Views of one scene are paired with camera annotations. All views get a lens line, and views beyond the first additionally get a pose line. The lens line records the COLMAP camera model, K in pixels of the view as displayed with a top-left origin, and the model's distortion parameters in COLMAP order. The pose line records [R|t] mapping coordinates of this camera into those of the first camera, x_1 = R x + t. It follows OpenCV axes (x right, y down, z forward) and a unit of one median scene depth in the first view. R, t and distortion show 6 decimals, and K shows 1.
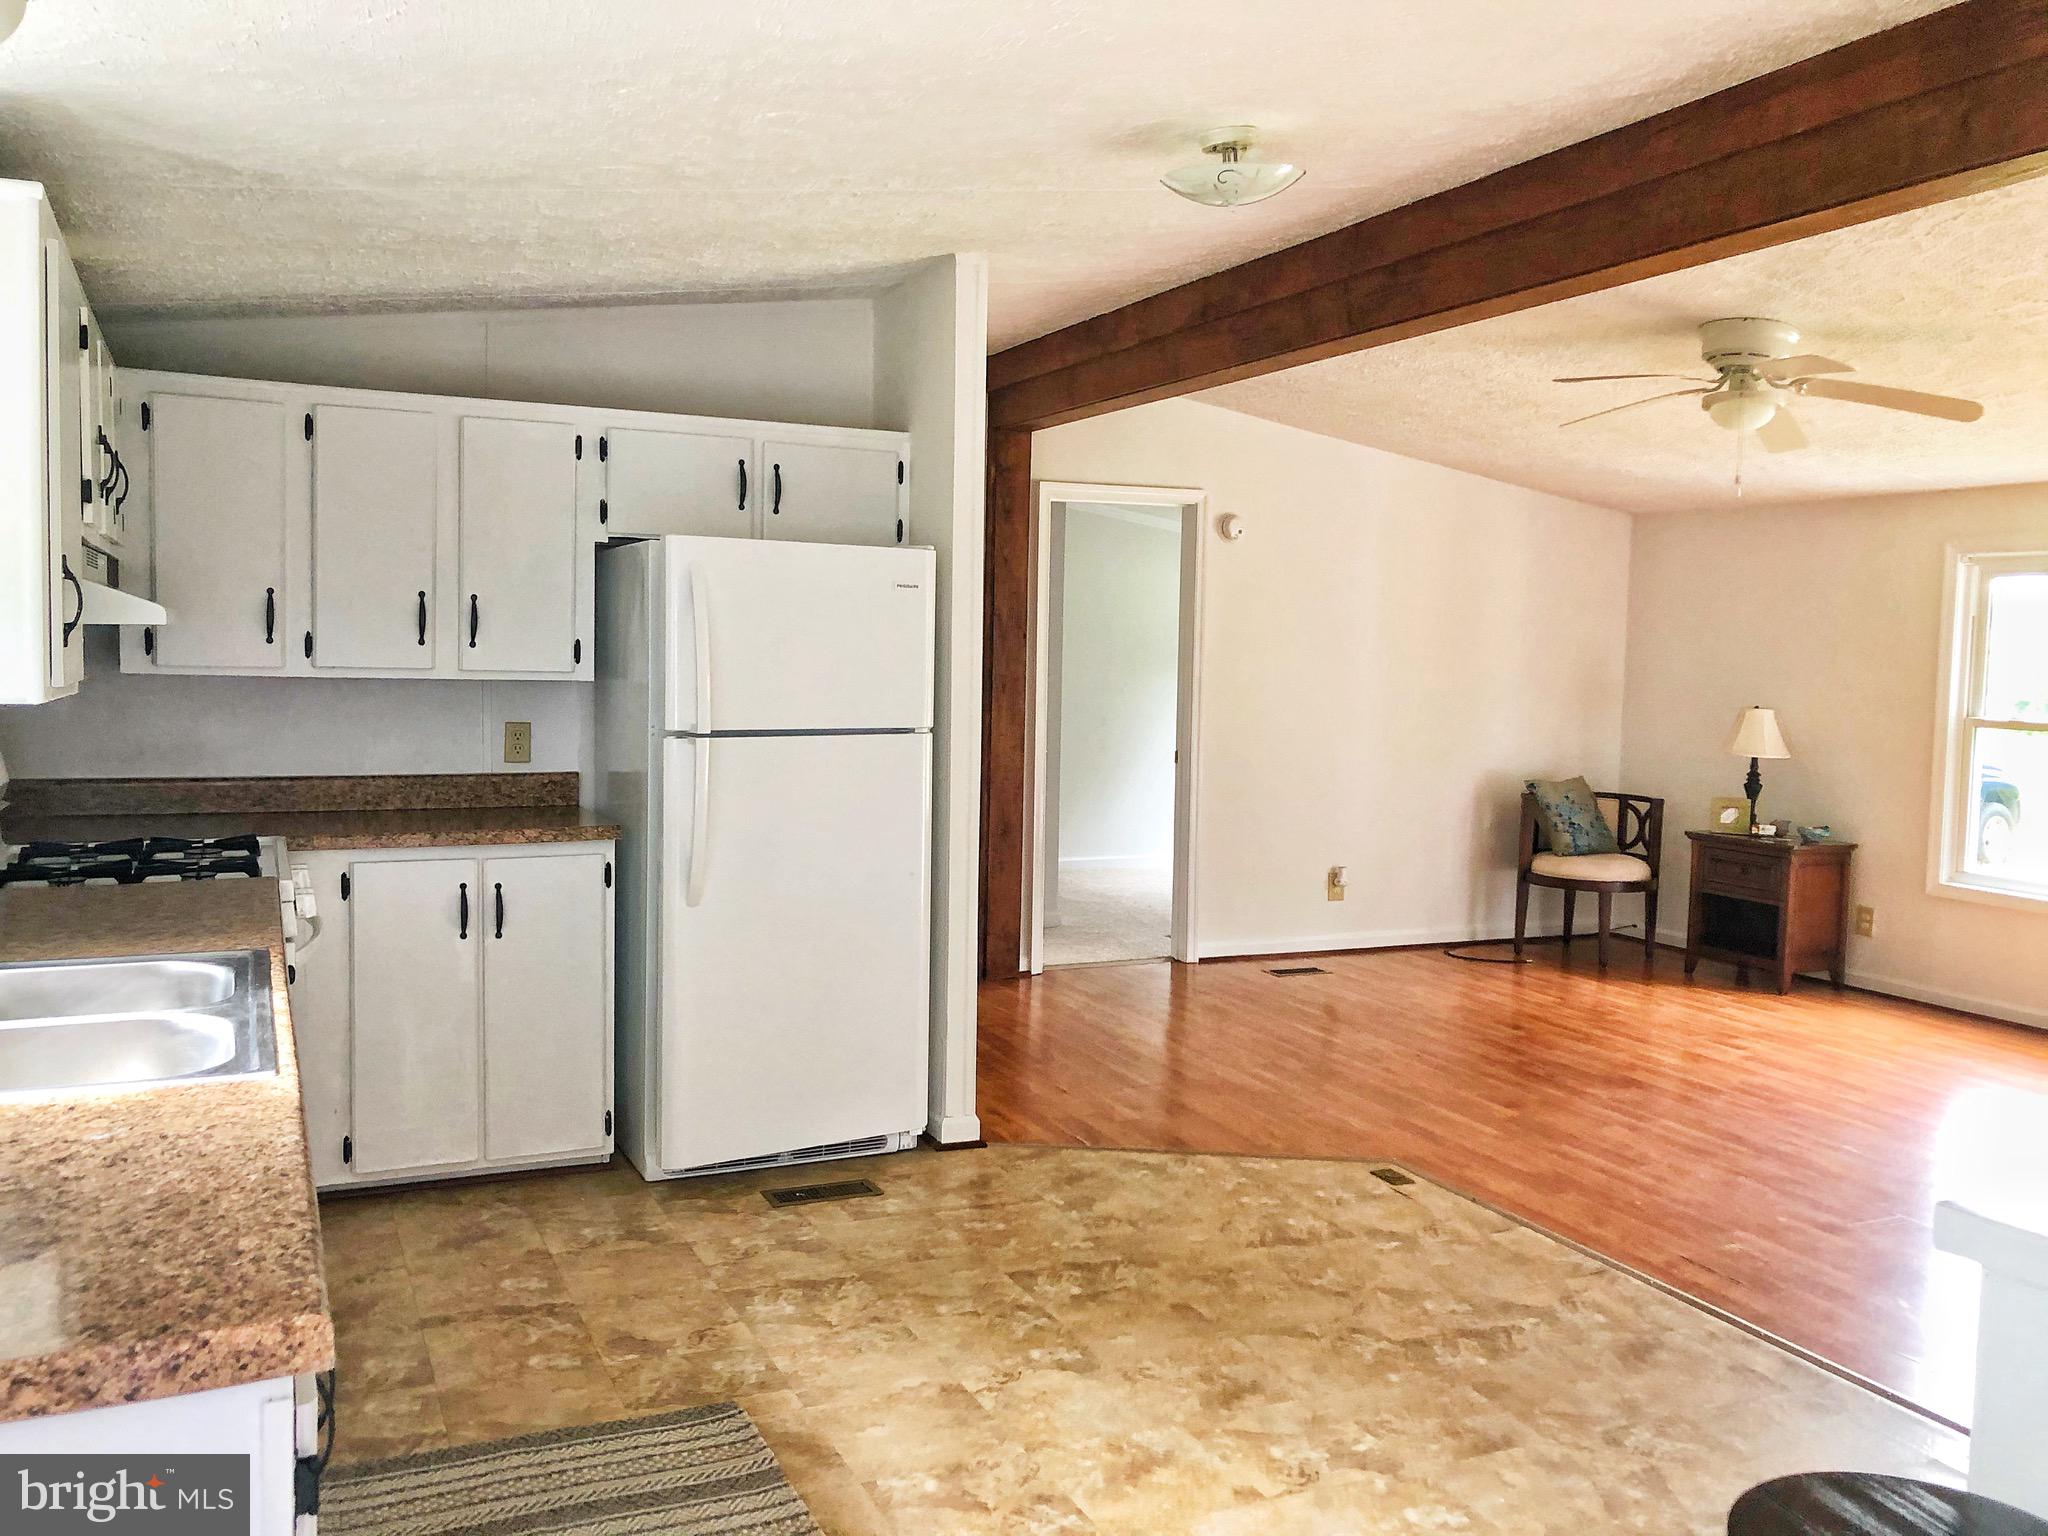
lens RADIAL K [[1674.9, 0, 1031.2], [0, 1674.9, 738.1], [0, 0, 1]] dist [0.014676, -0.016221]
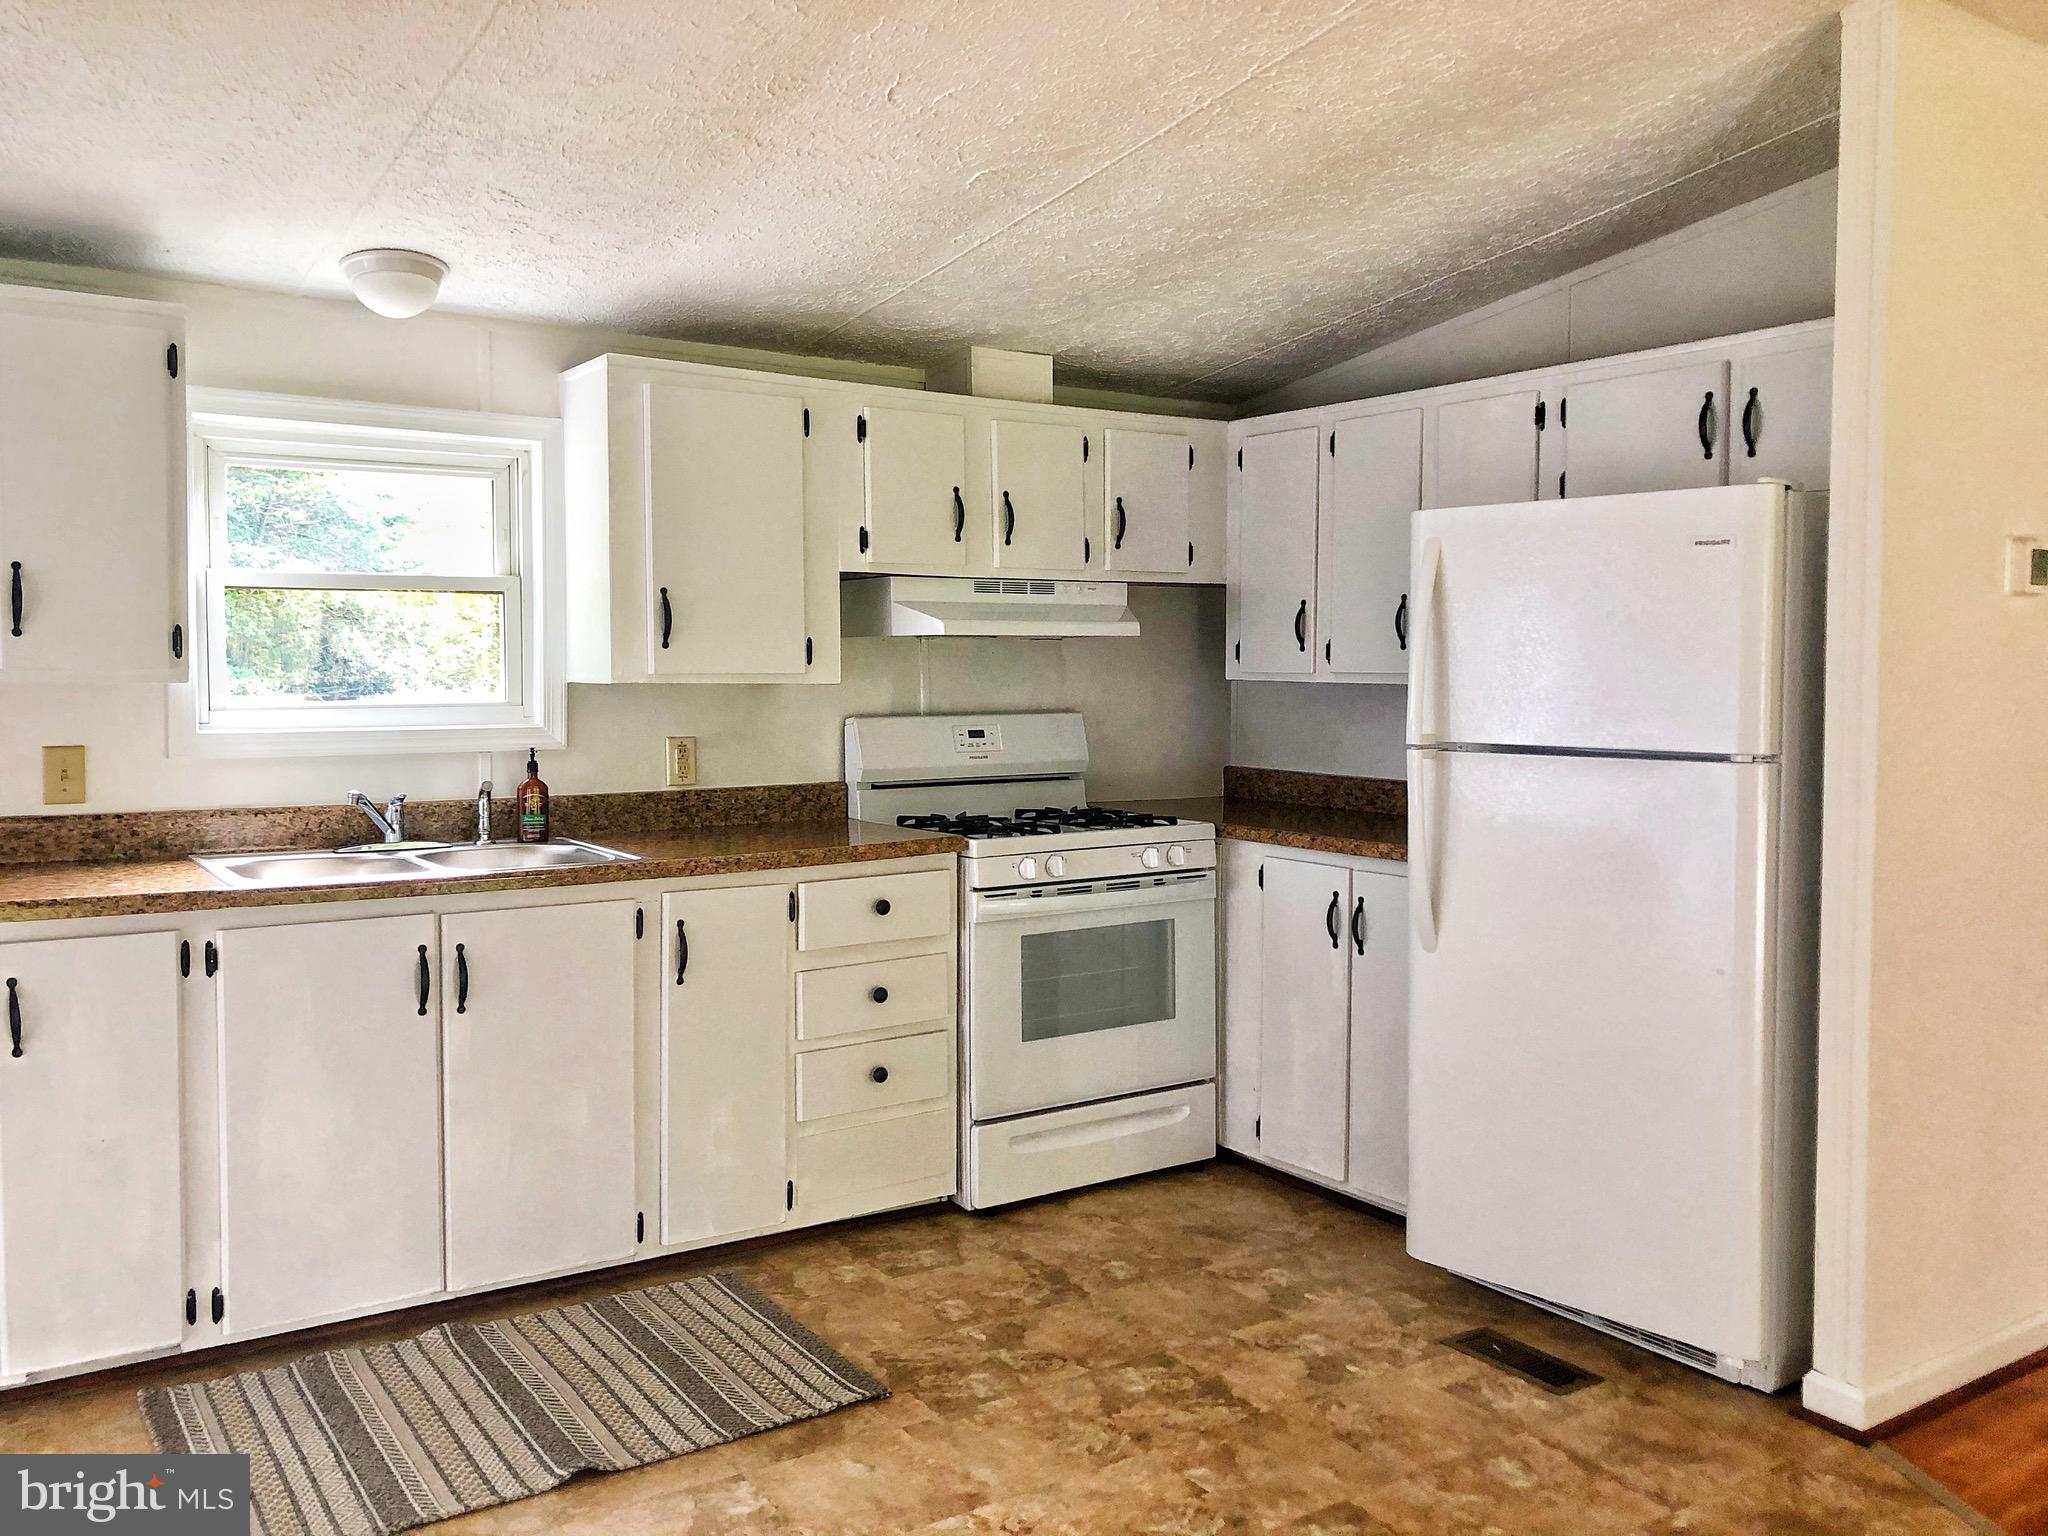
lens RADIAL K [[1674.9, 0, 980.3], [0, 1674.9, 735.7], [0, 0, 1]] dist [0.014676, -0.016221]
pose [[0.145478, 0.023962, -0.989071, 0.638758], [-0.050886, 0.998565, 0.016707, -0.010492], [0.988052, 0.047899, 0.146489, 0.700236]]
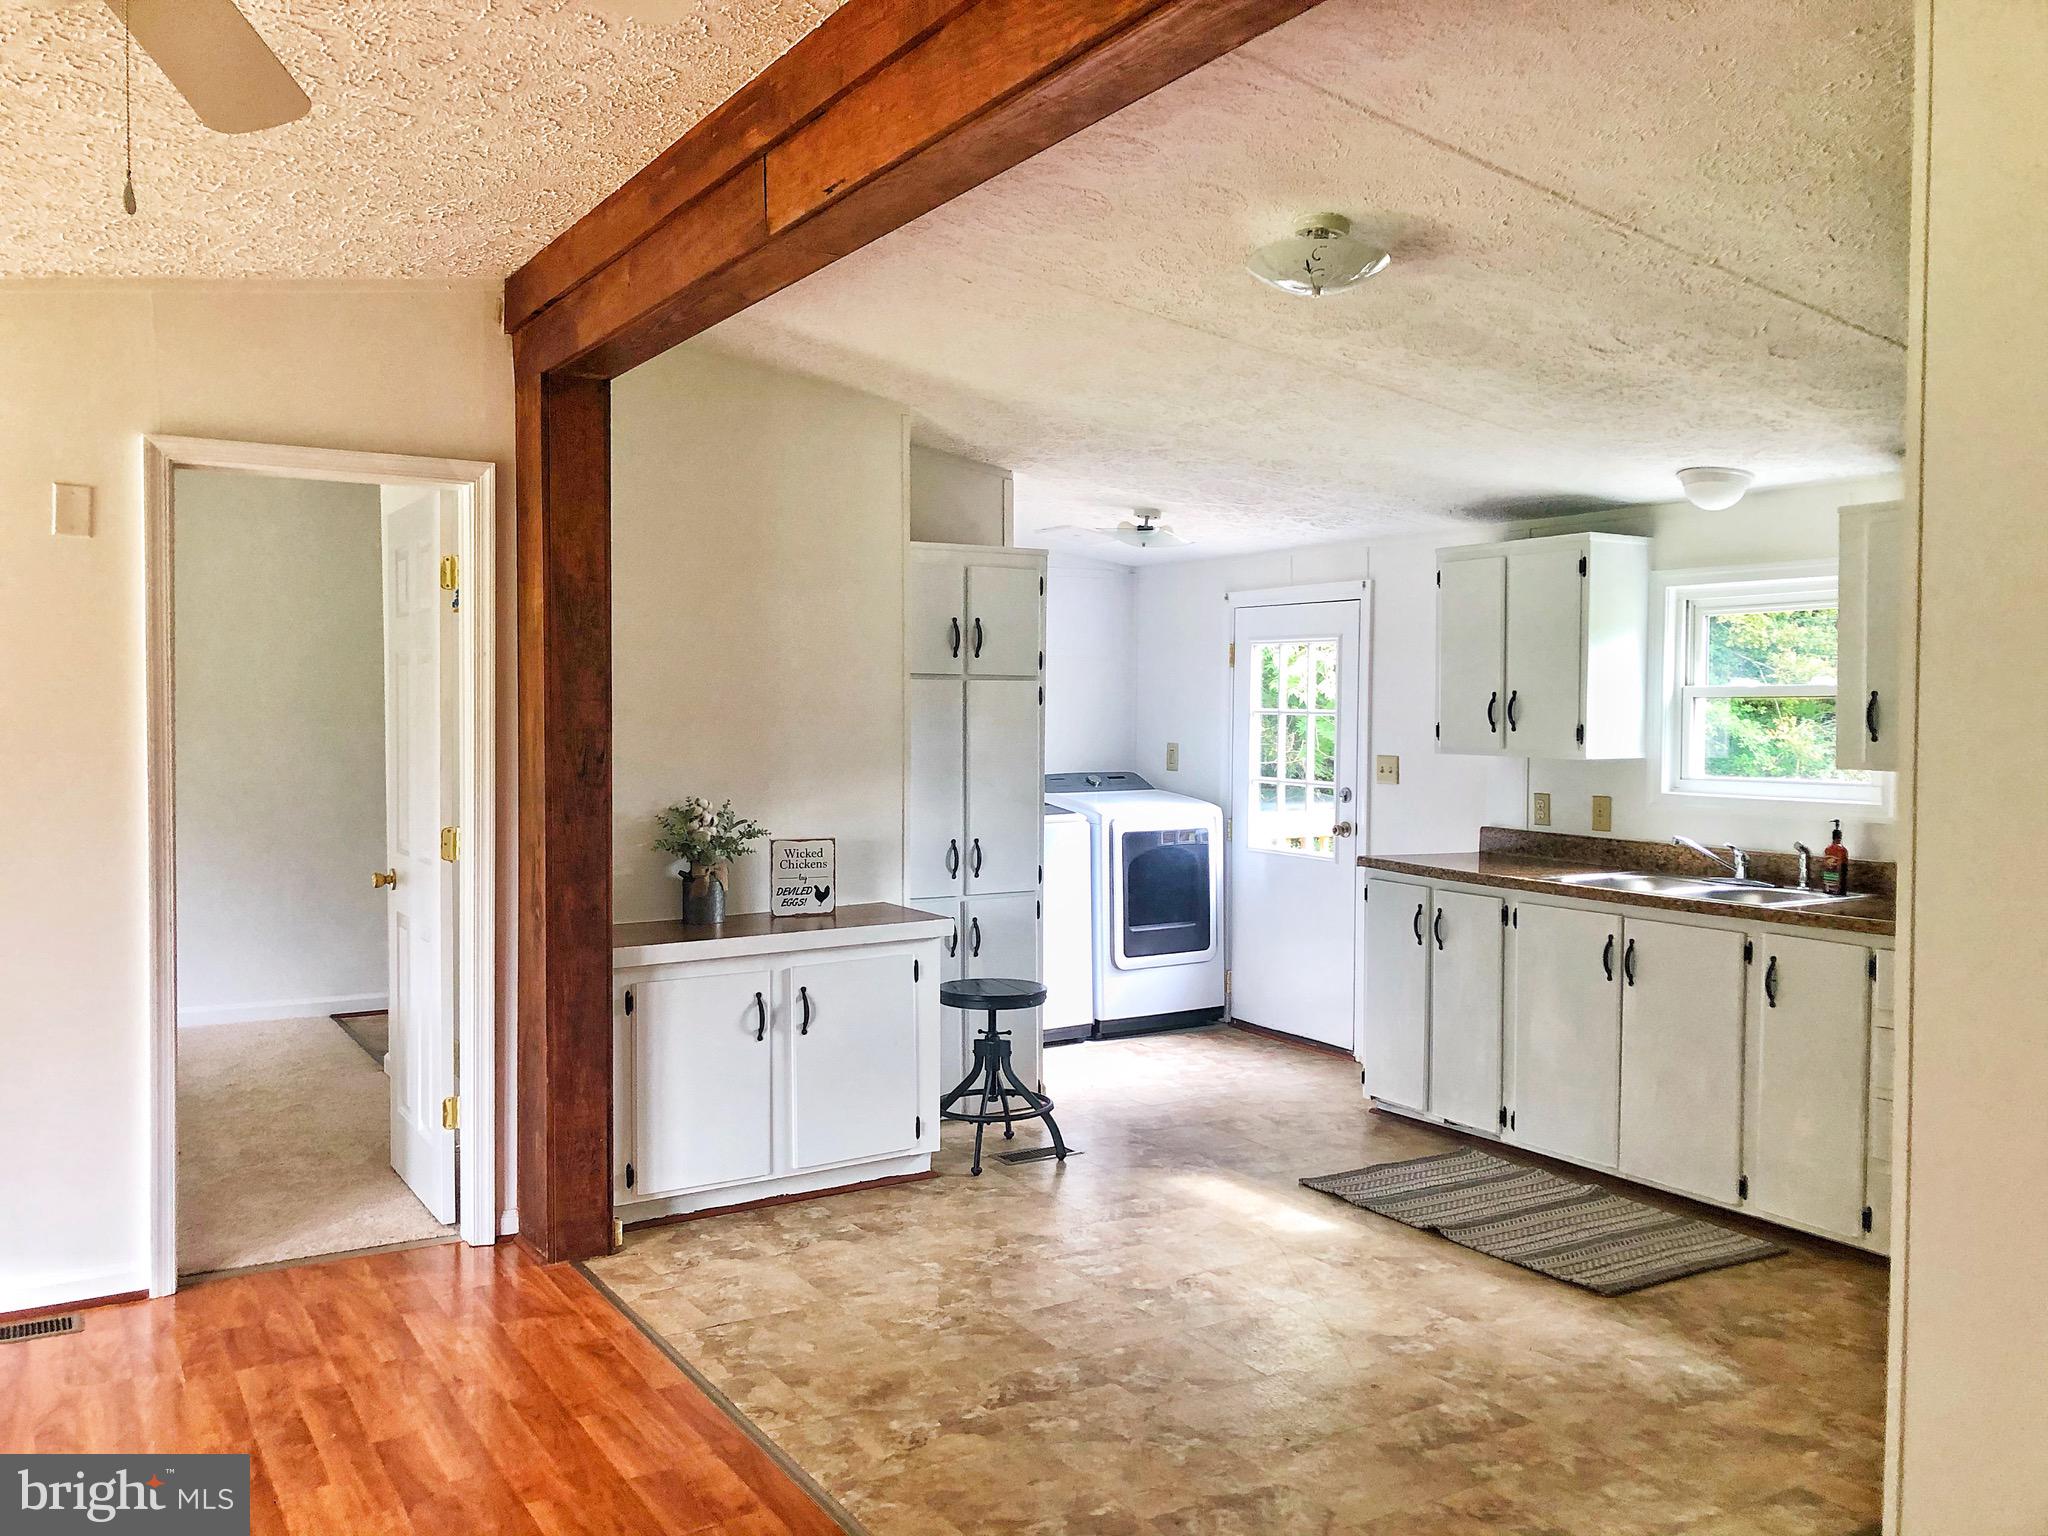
lens RADIAL K [[1674.9, 0, 1001.8], [0, 1674.9, 782.6], [0, 0, 1]] dist [0.014676, -0.016221]
pose [[-0.994715, -0.024836, -0.099630, 0.355723], [-0.033741, 0.995486, 0.088713, -0.091368], [0.096977, 0.091606, -0.991062, 1.774139]]
